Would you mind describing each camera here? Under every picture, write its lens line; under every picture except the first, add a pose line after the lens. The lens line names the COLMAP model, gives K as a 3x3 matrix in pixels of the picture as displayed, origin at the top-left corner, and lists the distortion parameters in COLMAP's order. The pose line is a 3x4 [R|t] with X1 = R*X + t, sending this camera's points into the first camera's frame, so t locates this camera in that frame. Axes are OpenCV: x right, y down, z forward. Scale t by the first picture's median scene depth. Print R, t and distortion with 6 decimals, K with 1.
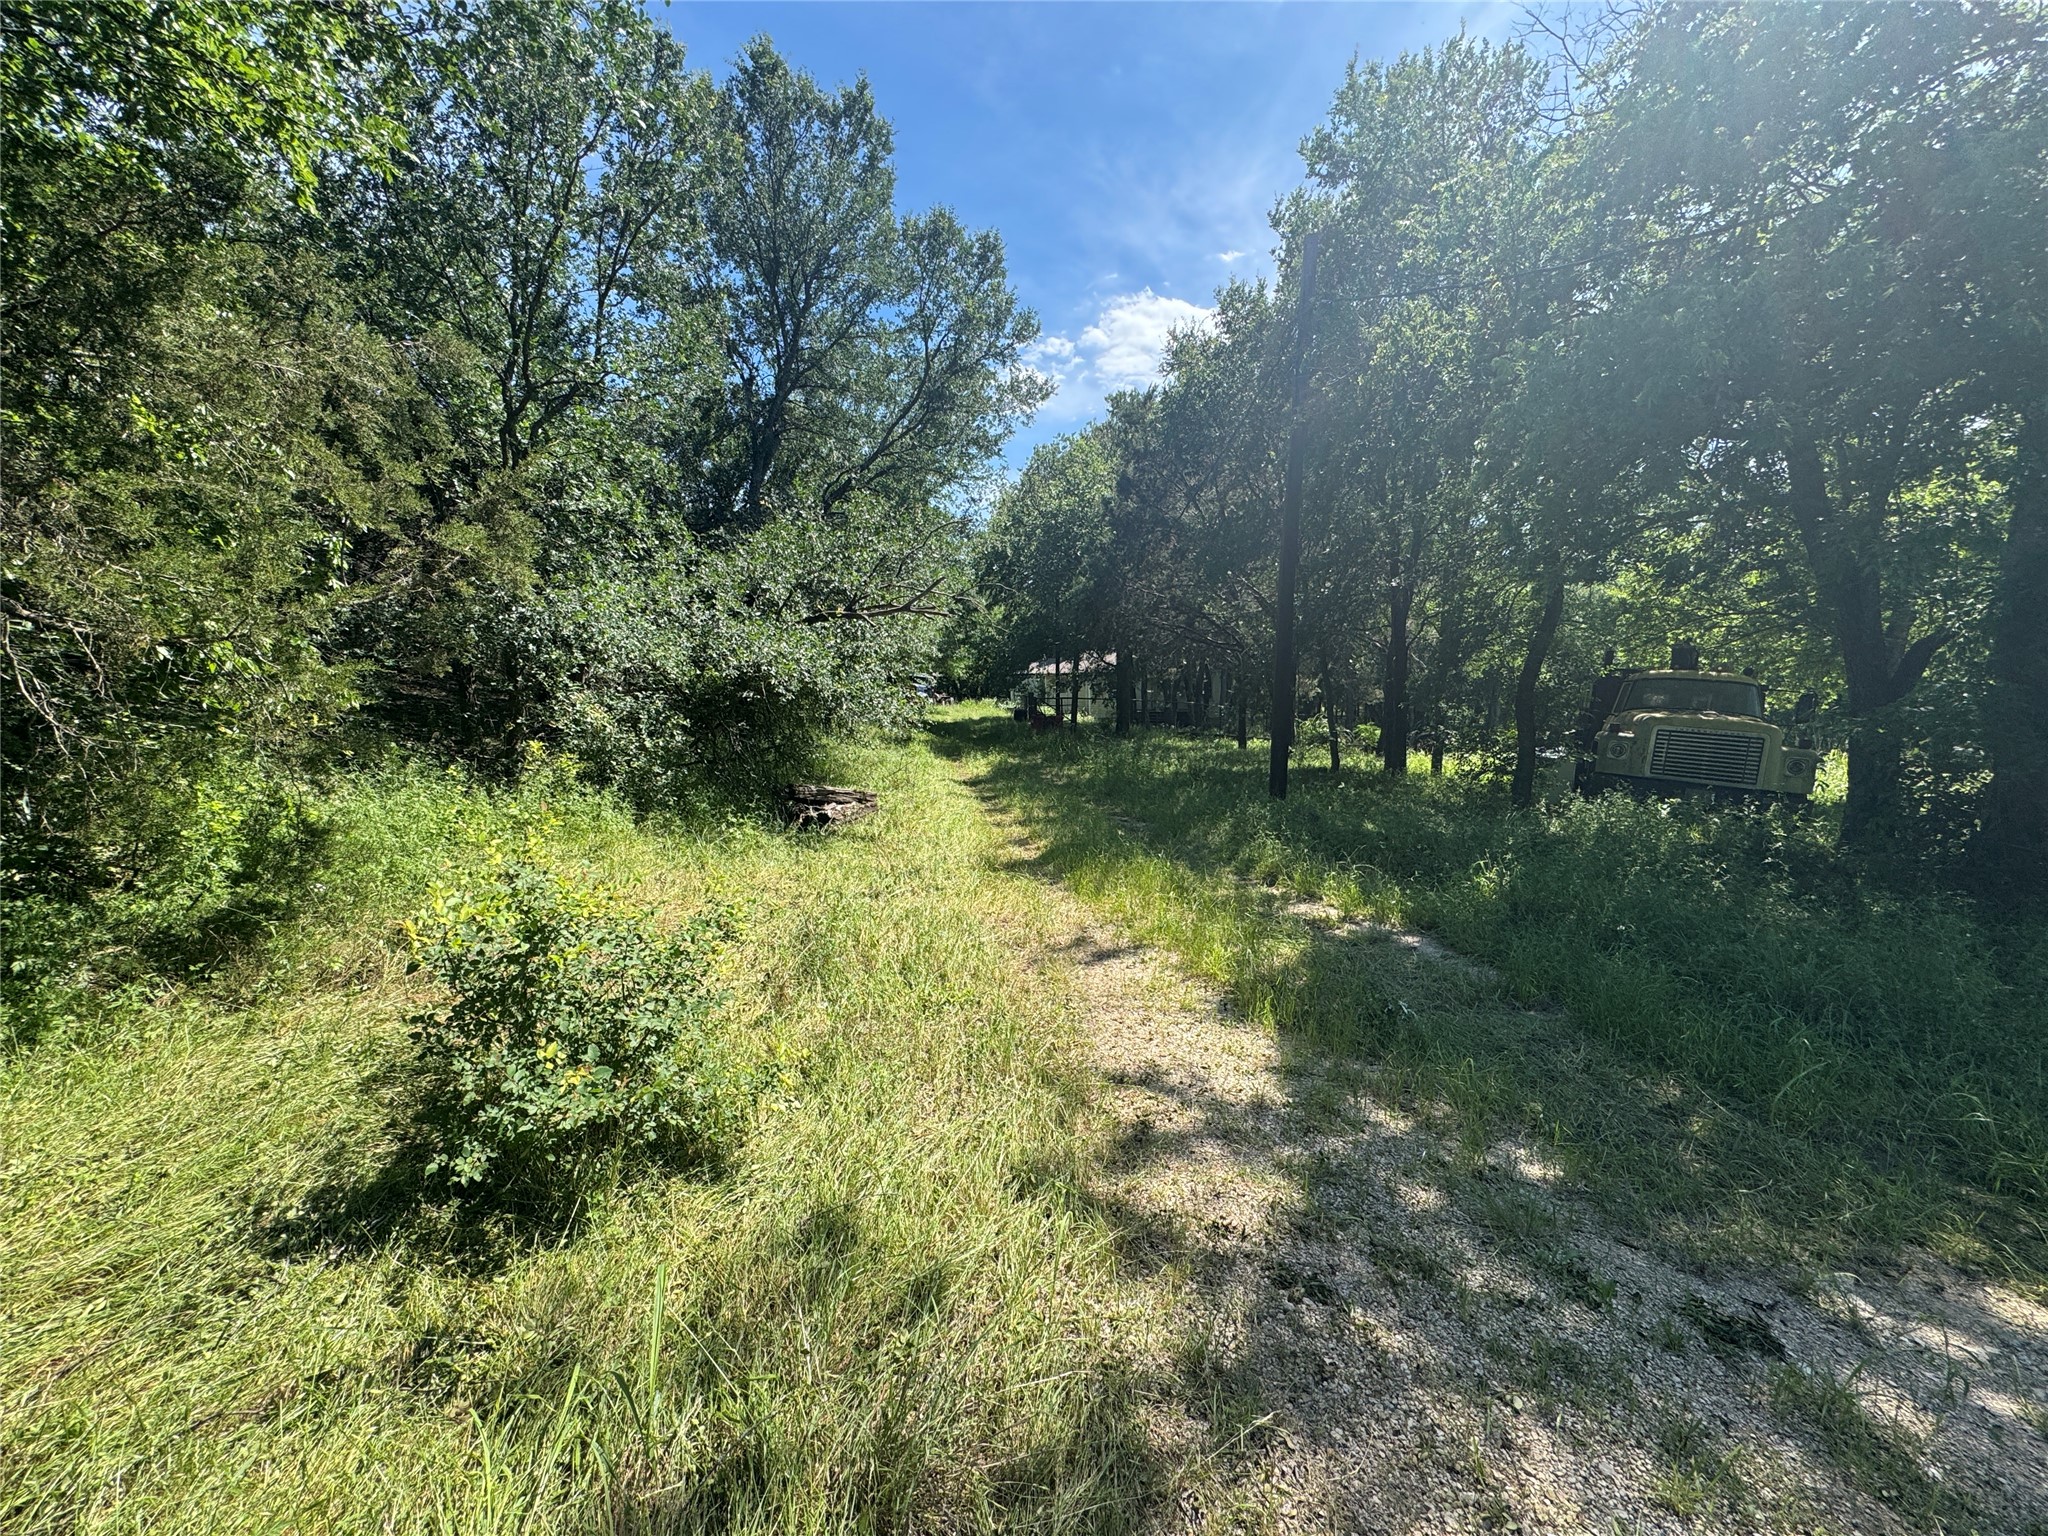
lens RADIAL K [[822.7, 0, 1026.5], [0, 822.7, 768.1], [0, 0, 1]] dist [-0.001148, 0.000264]
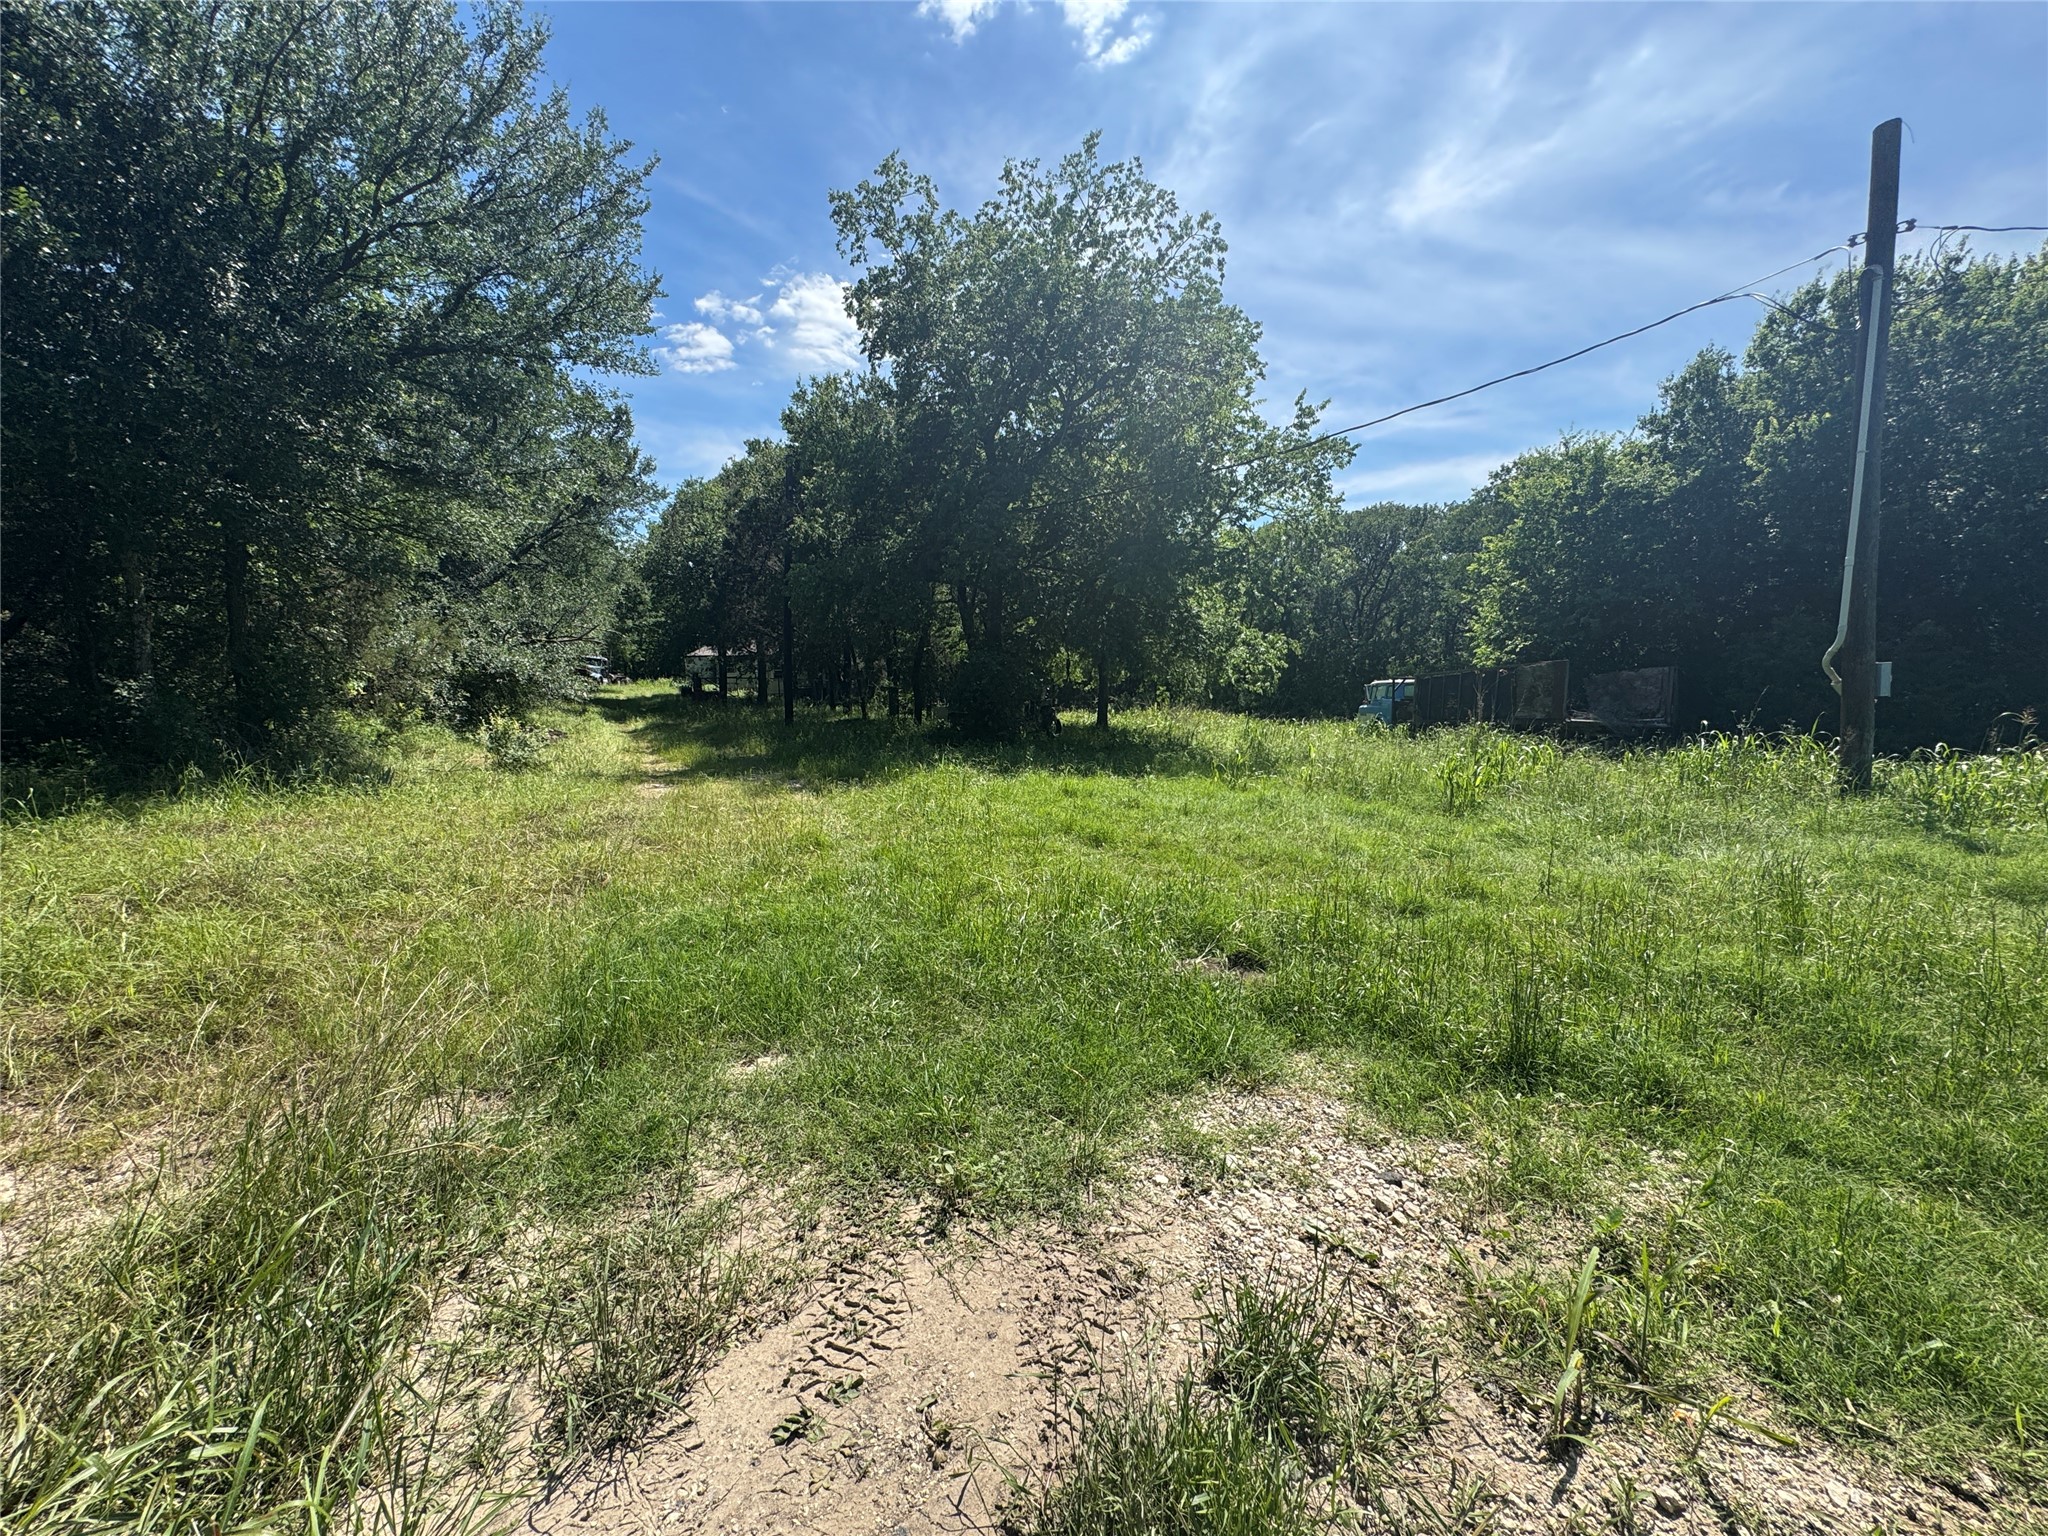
lens RADIAL K [[822.7, 0, 1027.8], [0, 822.7, 773.9], [0, 0, 1]] dist [-0.001148, 0.000264]
pose [[0.938399, -0.048965, 0.342068, 0.217170], [0.037020, 0.998458, 0.041366, 0.120312], [-0.343566, -0.026155, 0.938764, -1.548032]]
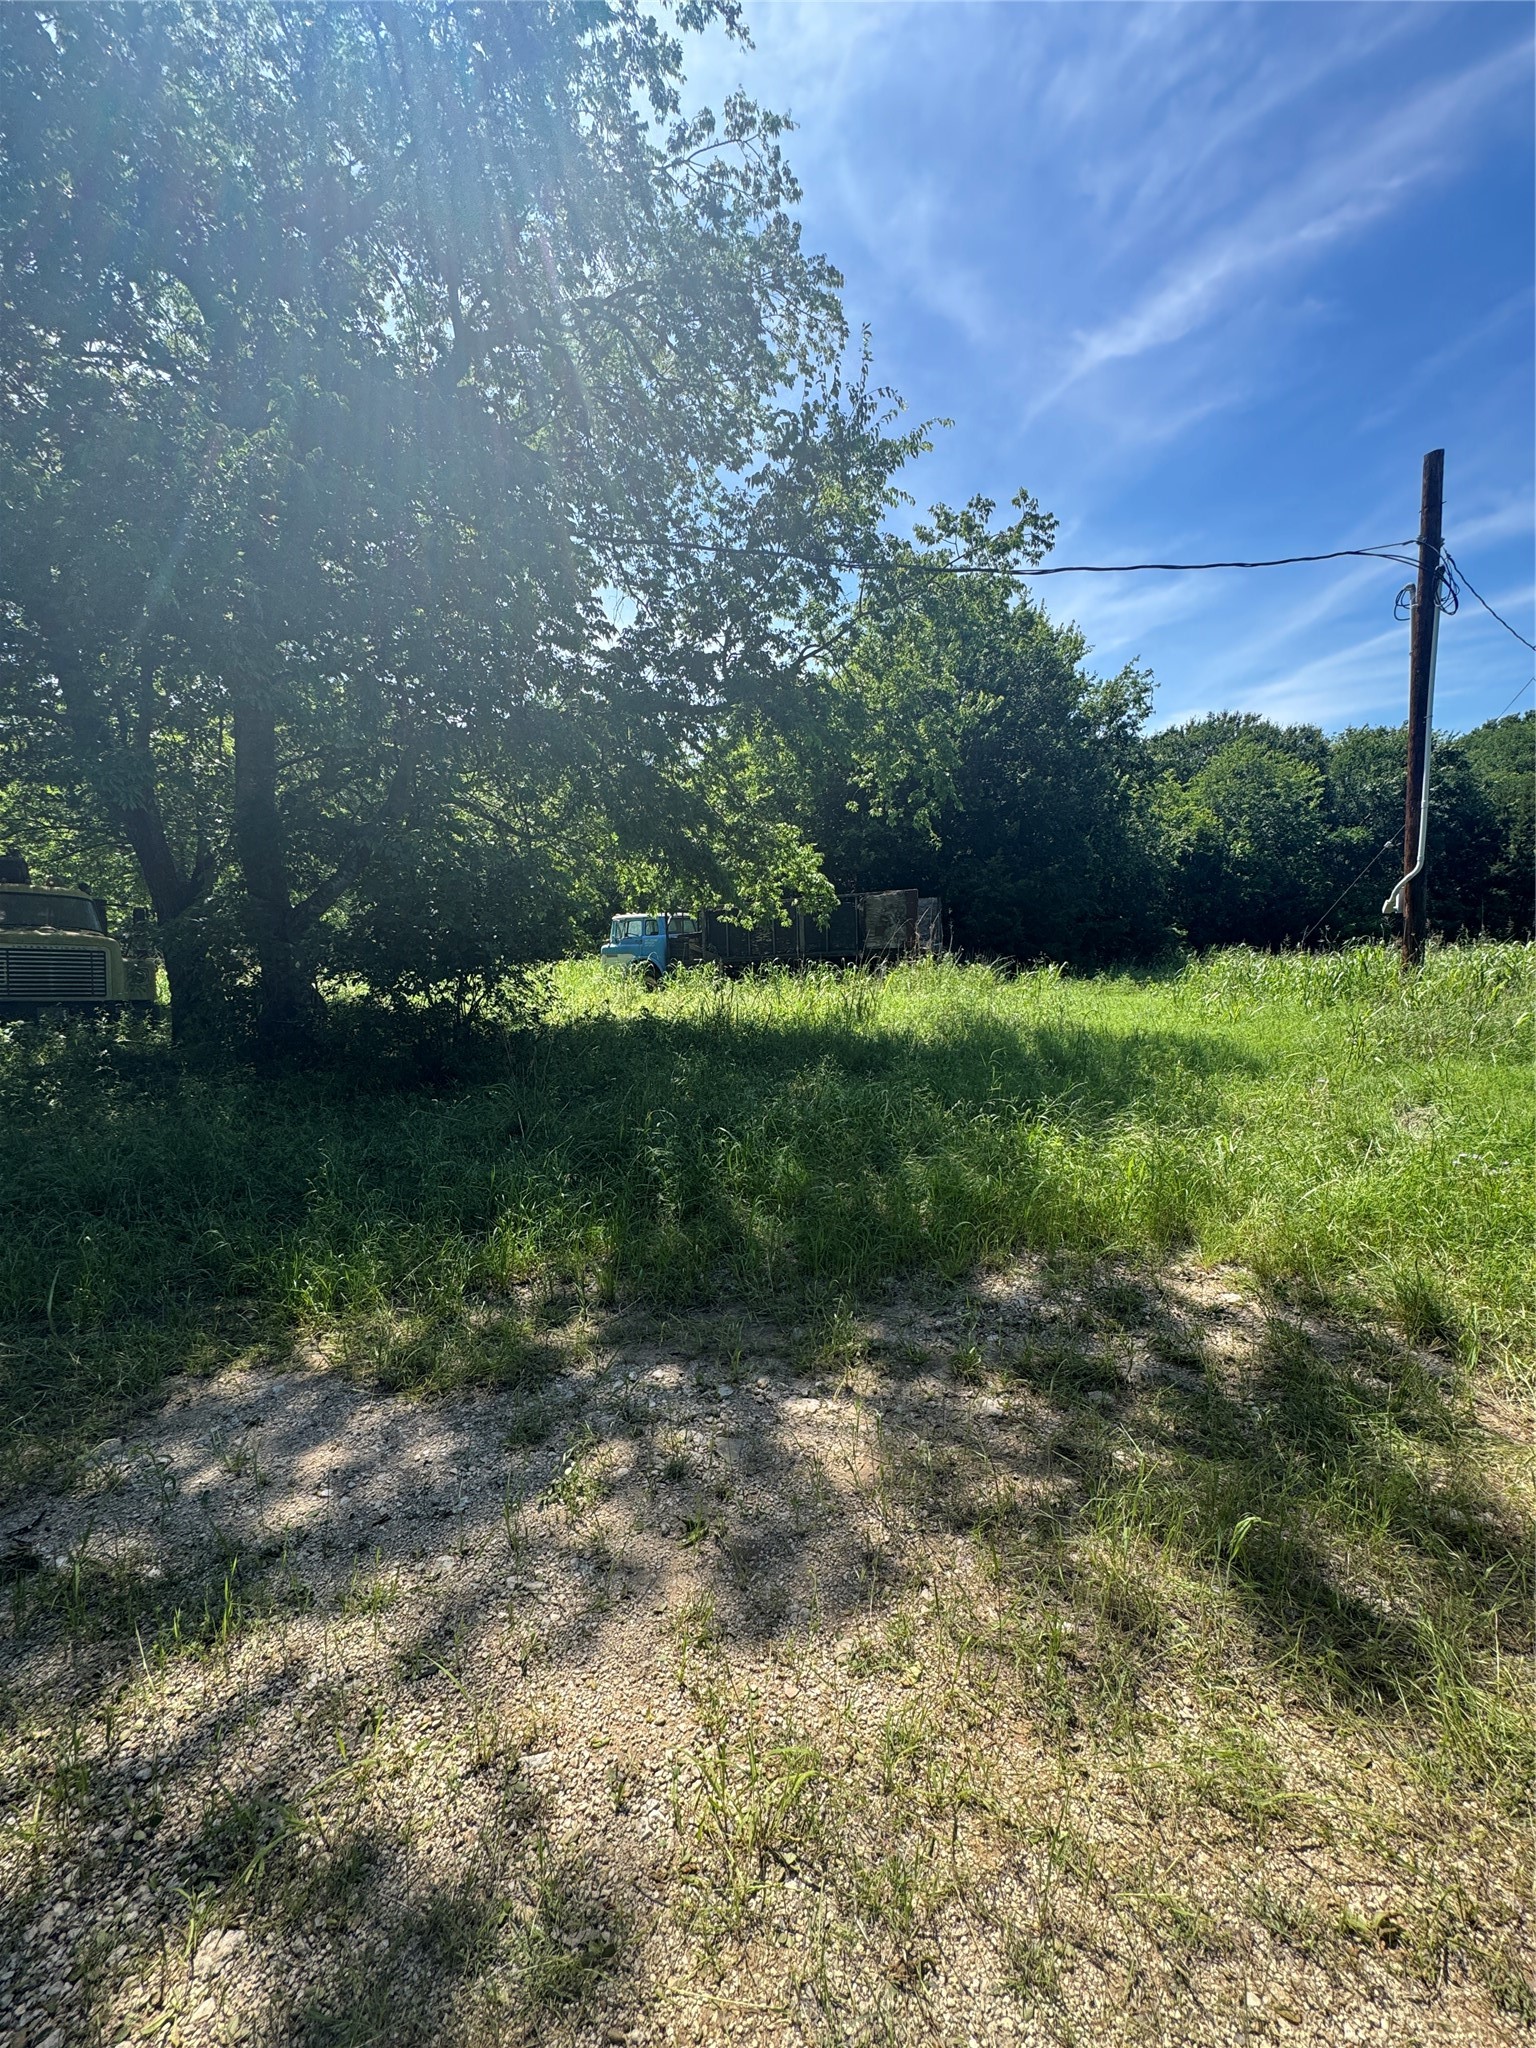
lens RADIAL K [[822.7, 0, 765.3], [0, 822.7, 1022.3], [0, 0, 1]] dist [-0.001148, 0.000264]
pose [[0.204217, -0.142730, 0.968465, 0.050557], [0.100236, 0.987163, 0.124349, 0.006728], [-0.973780, 0.071681, 0.215902, -0.025345]]
